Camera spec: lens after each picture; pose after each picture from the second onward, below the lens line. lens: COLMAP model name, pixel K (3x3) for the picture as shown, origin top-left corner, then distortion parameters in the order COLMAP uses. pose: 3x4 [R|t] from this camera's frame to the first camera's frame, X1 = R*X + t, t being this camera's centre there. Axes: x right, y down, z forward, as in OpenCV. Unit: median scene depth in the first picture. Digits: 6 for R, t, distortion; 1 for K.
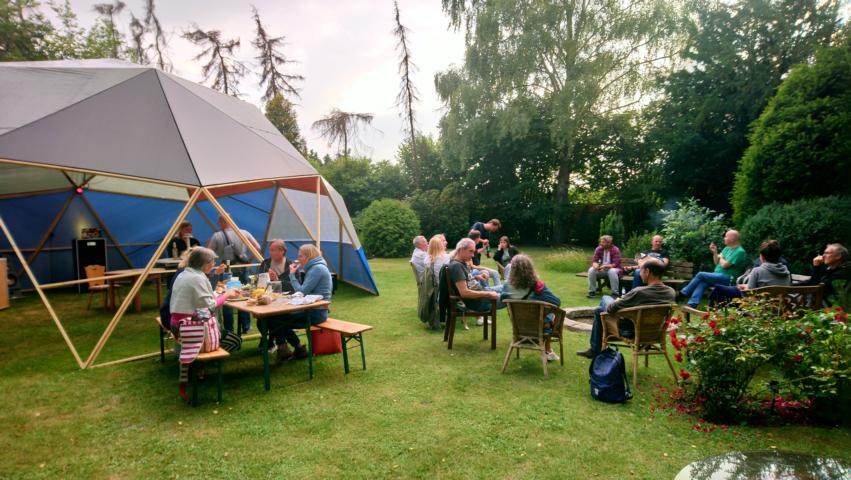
lens RADIAL K [[522.6, 0, 425.5], [0, 522.6, 240.0], [0, 0, 1]] dist [0.111098, -0.137994]
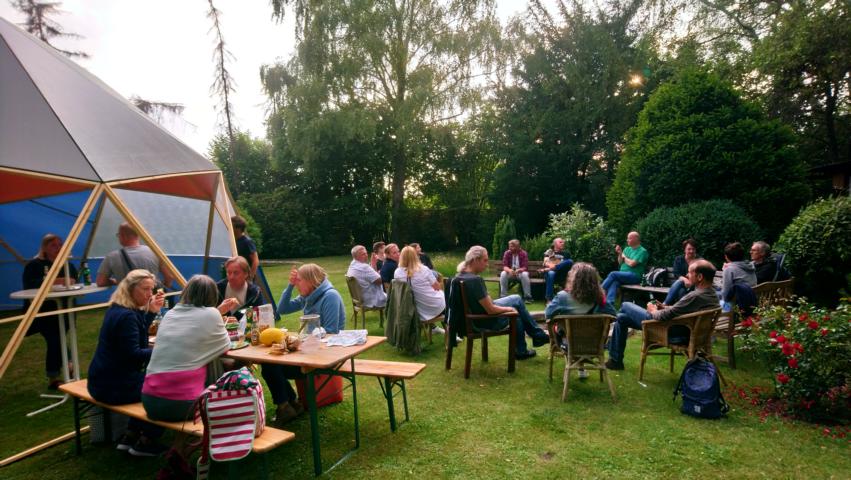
lens RADIAL K [[528.0, 0, 425.5], [0, 528.0, 240.0], [0, 0, 1]] dist [0.056105, -0.072286]
pose [[0.922911, -0.025318, 0.384179, -0.200259], [0.030000, 0.999531, -0.006199, -0.006238], [-0.383842, 0.017246, 0.923238, 0.142691]]
